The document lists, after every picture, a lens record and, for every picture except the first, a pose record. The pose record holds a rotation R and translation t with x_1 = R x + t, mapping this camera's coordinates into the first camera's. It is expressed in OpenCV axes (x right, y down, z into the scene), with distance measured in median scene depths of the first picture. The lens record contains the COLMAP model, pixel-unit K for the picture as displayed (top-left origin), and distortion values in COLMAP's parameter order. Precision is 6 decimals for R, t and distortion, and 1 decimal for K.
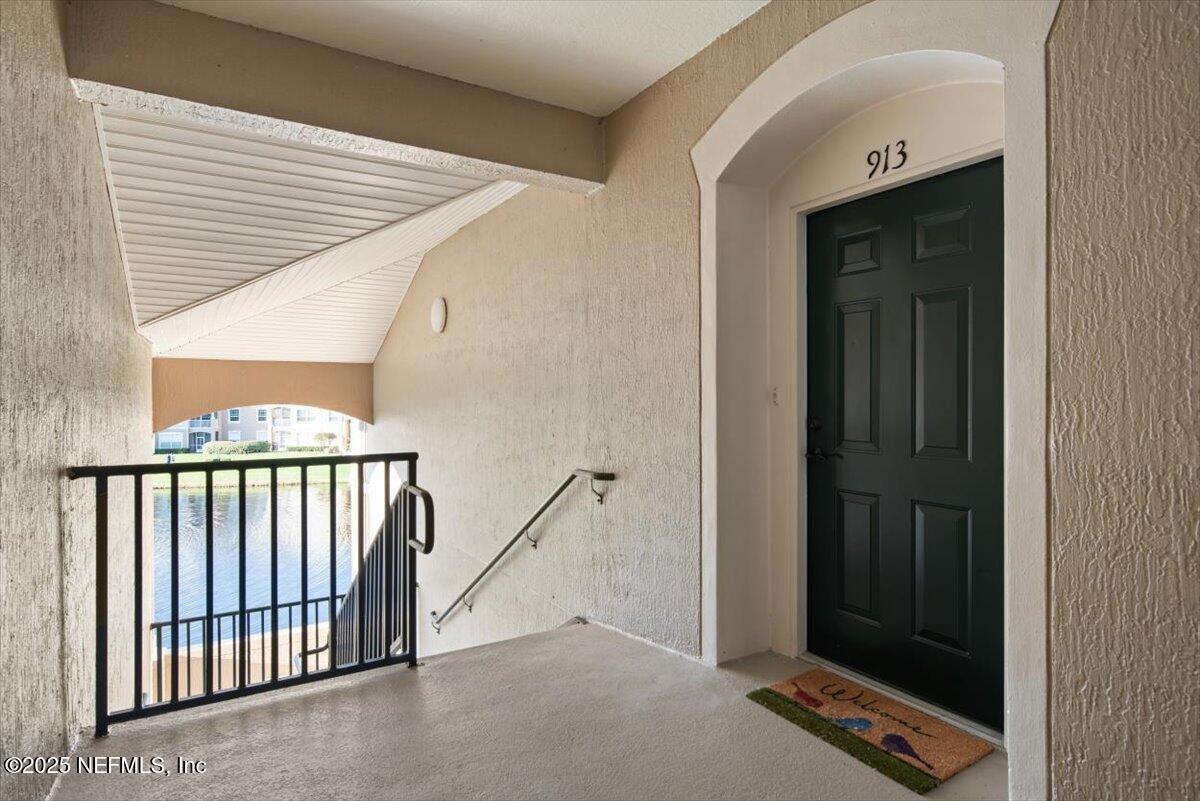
lens RADIAL K [[686.3, 0, 600.0], [0, 686.3, 400.5], [0, 0, 1]] dist [-0.000978, 0.001485]
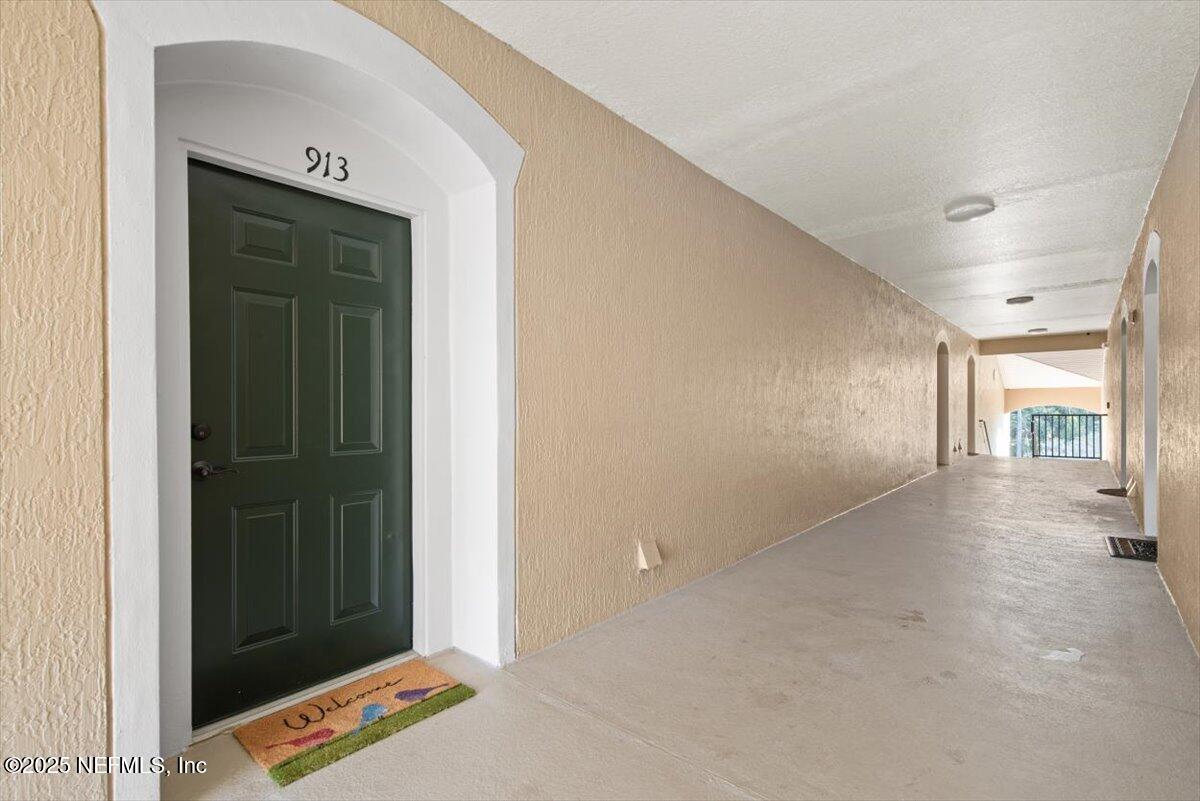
lens RADIAL K [[613.9, 0, 600.0], [0, 613.9, 400.5], [0, 0, 1]] dist [0.000034, 0.000658]
pose [[-0.378797, 0.007480, 0.925450, -0.582774], [0.008026, 0.999956, -0.004798, 0.007795], [-0.925445, 0.005610, -0.378840, 0.973146]]
